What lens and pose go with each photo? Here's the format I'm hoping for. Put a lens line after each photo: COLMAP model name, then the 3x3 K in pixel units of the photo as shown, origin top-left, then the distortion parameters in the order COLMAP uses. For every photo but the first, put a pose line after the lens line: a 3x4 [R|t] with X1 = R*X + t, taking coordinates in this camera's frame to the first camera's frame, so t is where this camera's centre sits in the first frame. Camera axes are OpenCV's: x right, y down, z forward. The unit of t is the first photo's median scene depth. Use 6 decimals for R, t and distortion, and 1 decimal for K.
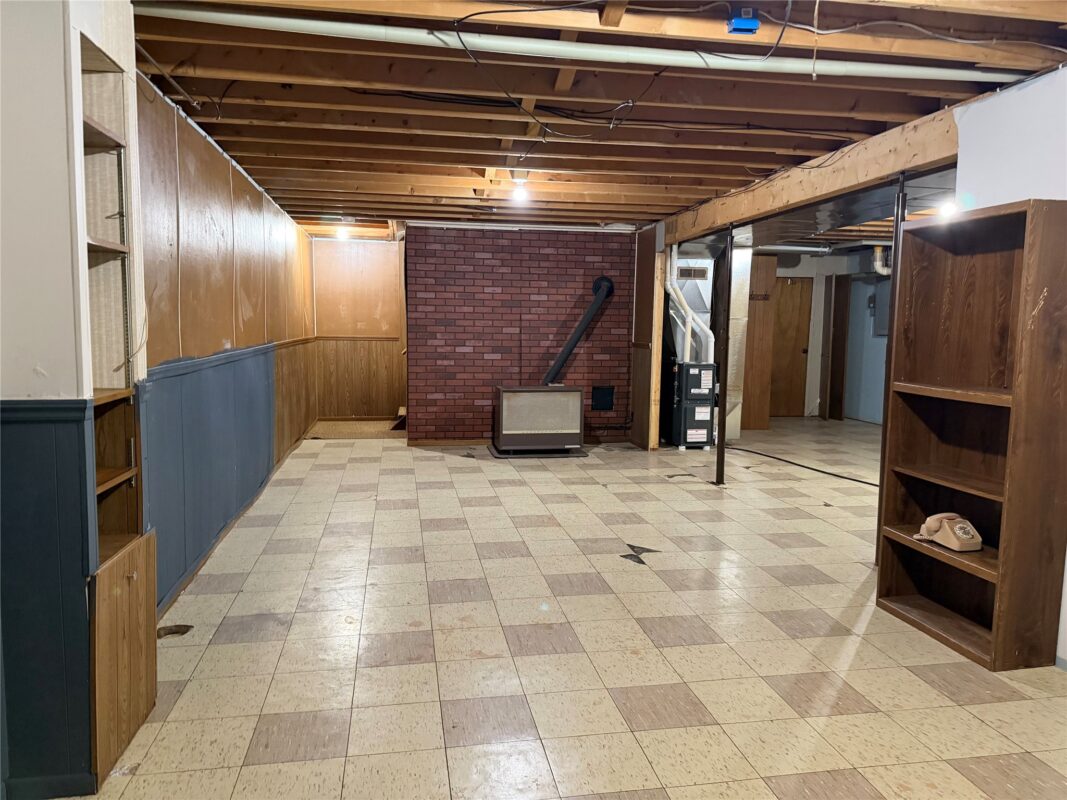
lens RADIAL K [[742.6, 0, 531.3], [0, 742.6, 401.4], [0, 0, 1]] dist [0.041873, -0.047391]
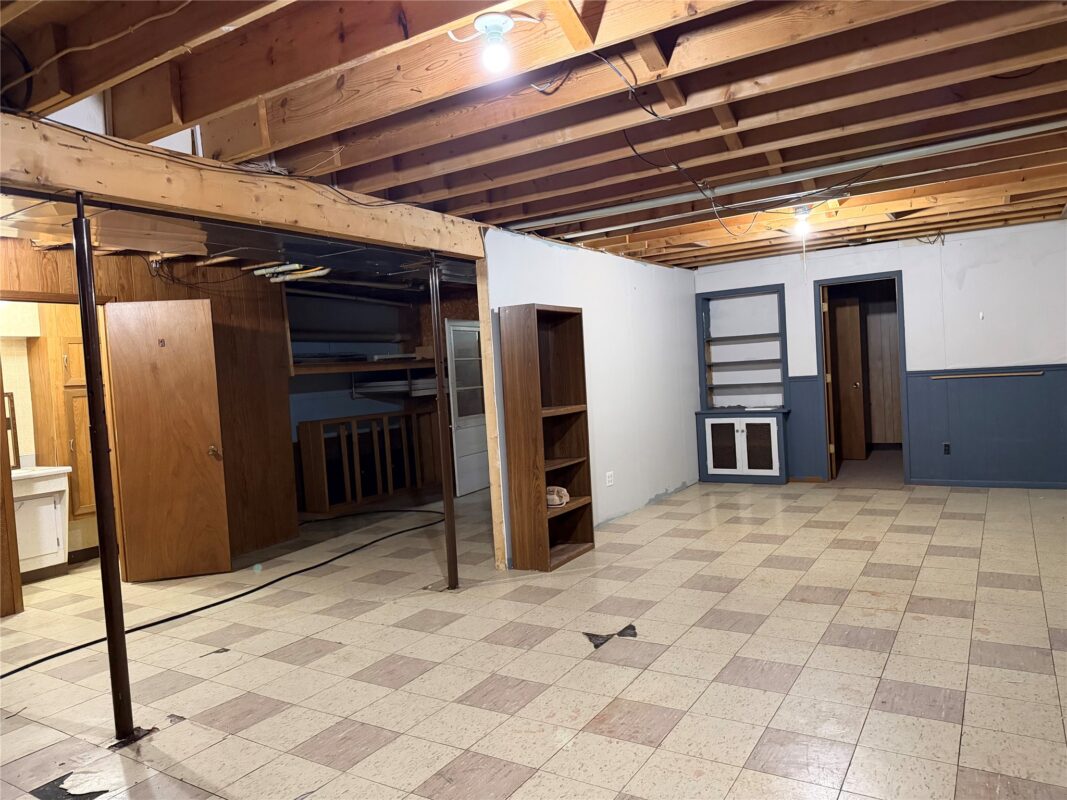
lens RADIAL K [[742.6, 0, 523.0], [0, 742.6, 405.8], [0, 0, 1]] dist [0.041873, -0.047391]
pose [[-0.737168, 0.003779, 0.675699, -0.212878], [0.122122, 0.984262, 0.127727, -0.105328], [-0.664582, 0.176674, -0.726028, 0.957899]]
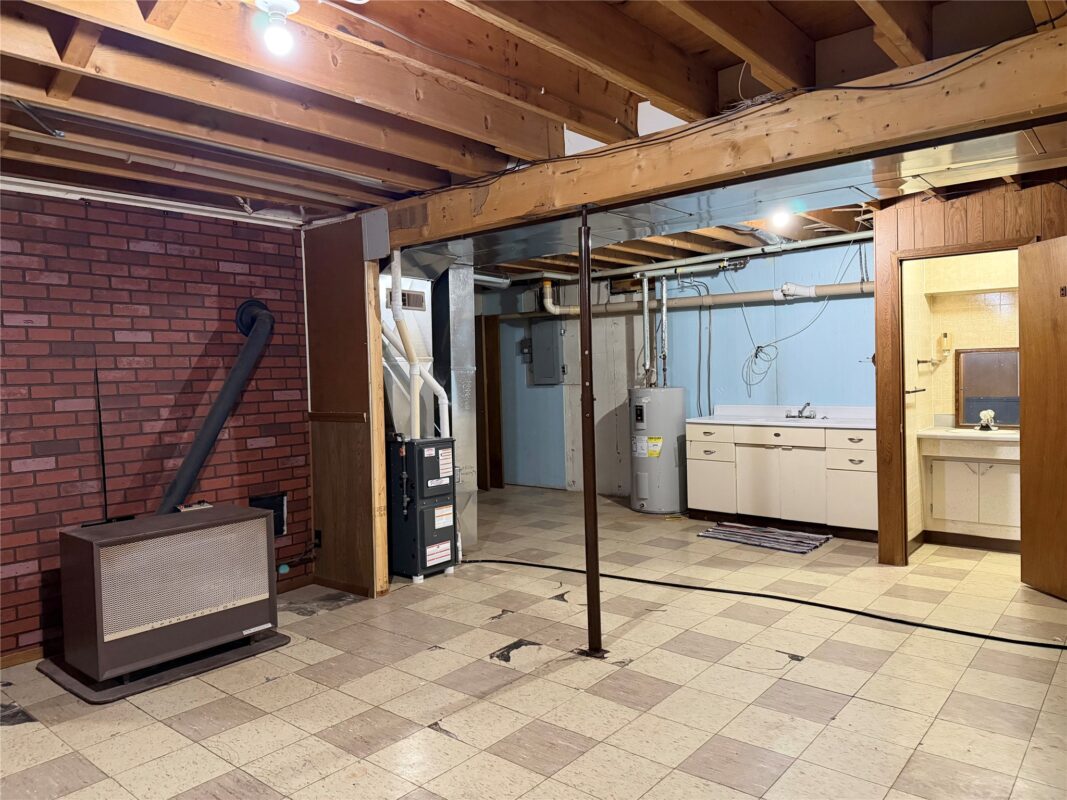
lens RADIAL K [[742.6, 0, 536.6], [0, 742.6, 392.4], [0, 0, 1]] dist [0.041873, -0.047391]
pose [[0.760439, -0.048970, 0.647561, -0.113558], [0.103395, 0.993563, -0.046283, -0.051298], [-0.641126, 0.102150, 0.760607, 0.449289]]
